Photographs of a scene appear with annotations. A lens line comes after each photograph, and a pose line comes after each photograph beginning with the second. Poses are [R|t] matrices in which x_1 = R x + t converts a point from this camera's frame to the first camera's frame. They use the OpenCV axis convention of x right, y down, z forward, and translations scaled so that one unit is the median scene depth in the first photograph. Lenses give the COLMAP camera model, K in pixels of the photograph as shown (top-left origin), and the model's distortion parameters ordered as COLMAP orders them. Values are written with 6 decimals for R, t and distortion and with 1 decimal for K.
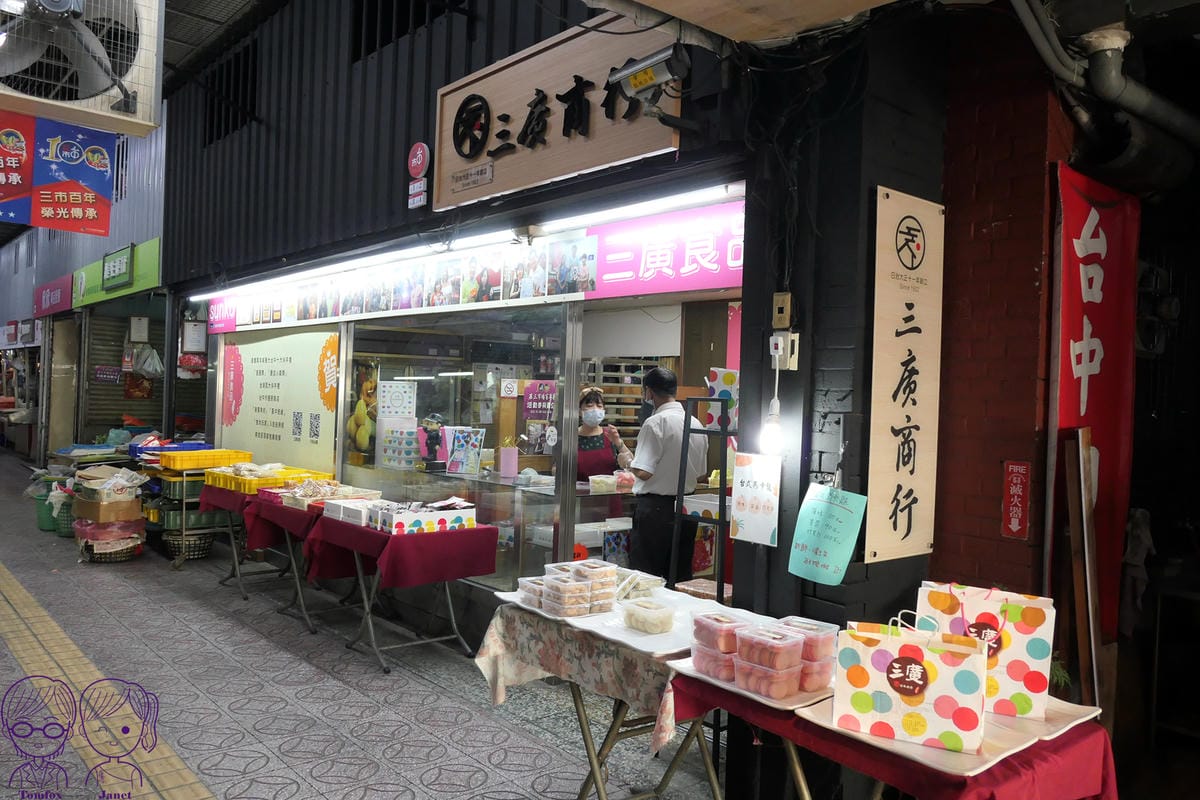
lens RADIAL K [[903.5, 0, 600.0], [0, 903.5, 400.0], [0, 0, 1]] dist [-0.002988, -0.004114]
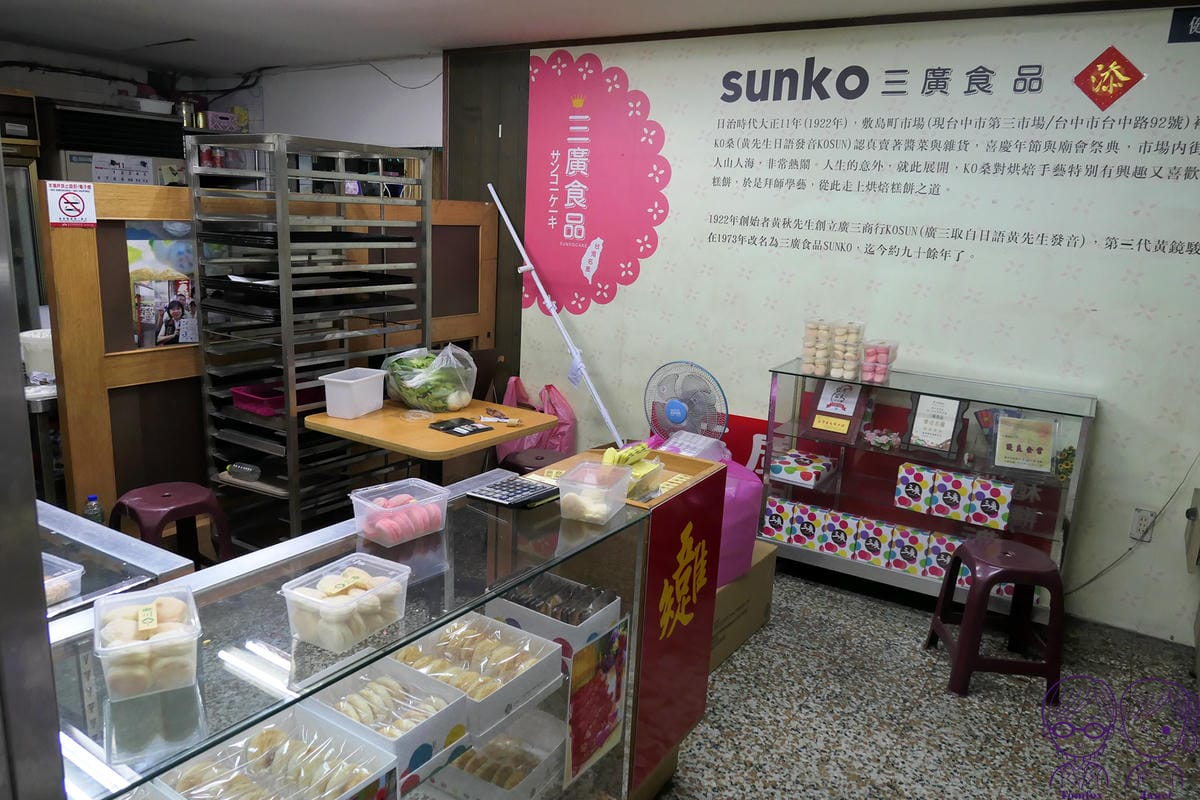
lens RADIAL K [[853.5, 0, 600.0], [0, 853.5, 400.0], [0, 0, 1]] dist [0.005158, 0.002307]
pose [[0.954846, -0.056967, 0.291588, 0.018229], [-0.008388, 0.975885, 0.218124, -0.012981], [-0.296982, -0.210721, 0.931342, 0.533683]]
